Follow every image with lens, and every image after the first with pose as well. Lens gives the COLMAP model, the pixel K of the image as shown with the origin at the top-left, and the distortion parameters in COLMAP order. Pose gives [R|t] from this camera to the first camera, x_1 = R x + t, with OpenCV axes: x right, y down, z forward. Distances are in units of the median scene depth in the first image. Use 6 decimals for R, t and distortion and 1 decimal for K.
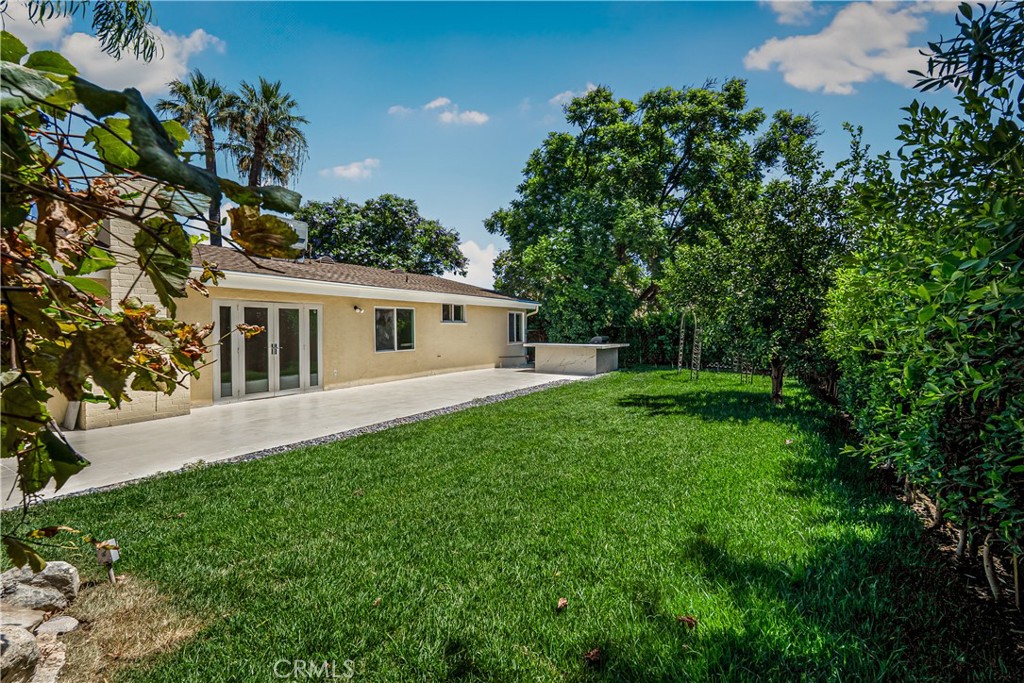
lens RADIAL K [[455.1, 0, 509.7], [0, 455.1, 338.9], [0, 0, 1]] dist [-0.002250, 0.000316]
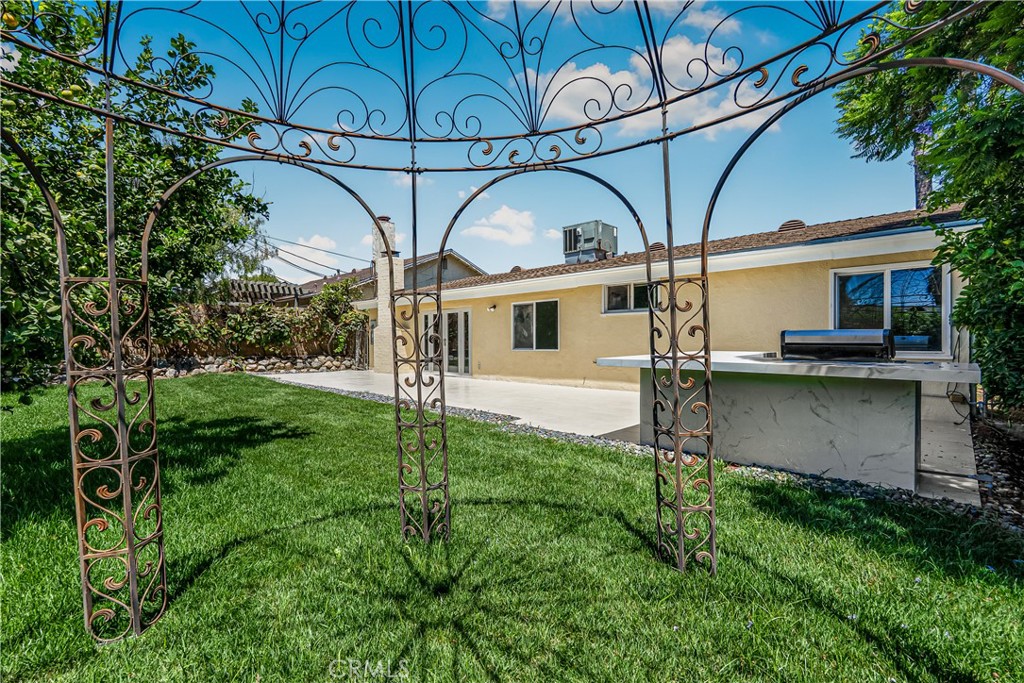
lens RADIAL K [[454.5, 0, 507.8], [0, 454.5, 347.5], [0, 0, 1]] dist [0.000819, 0.000102]
pose [[-0.224593, 0.021816, -0.974208, 0.450703], [-0.015983, 0.999532, 0.026068, -0.000518], [0.974322, 0.021425, -0.224139, 0.826033]]
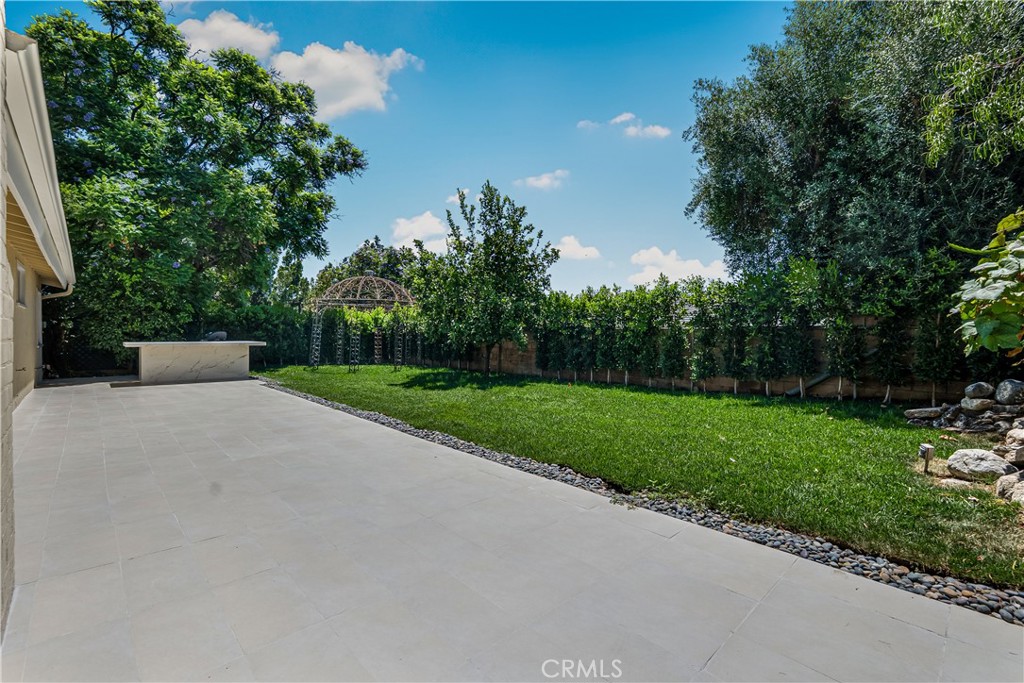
lens RADIAL K [[458.3, 0, 514.8], [0, 458.3, 334.1], [0, 0, 1]] dist [-0.000839, -0.000071]
pose [[0.271890, -0.006508, 0.962306, -0.397561], [0.018358, 0.999830, 0.001575, 0.006392], [-0.962153, 0.017237, 0.271964, 0.268367]]
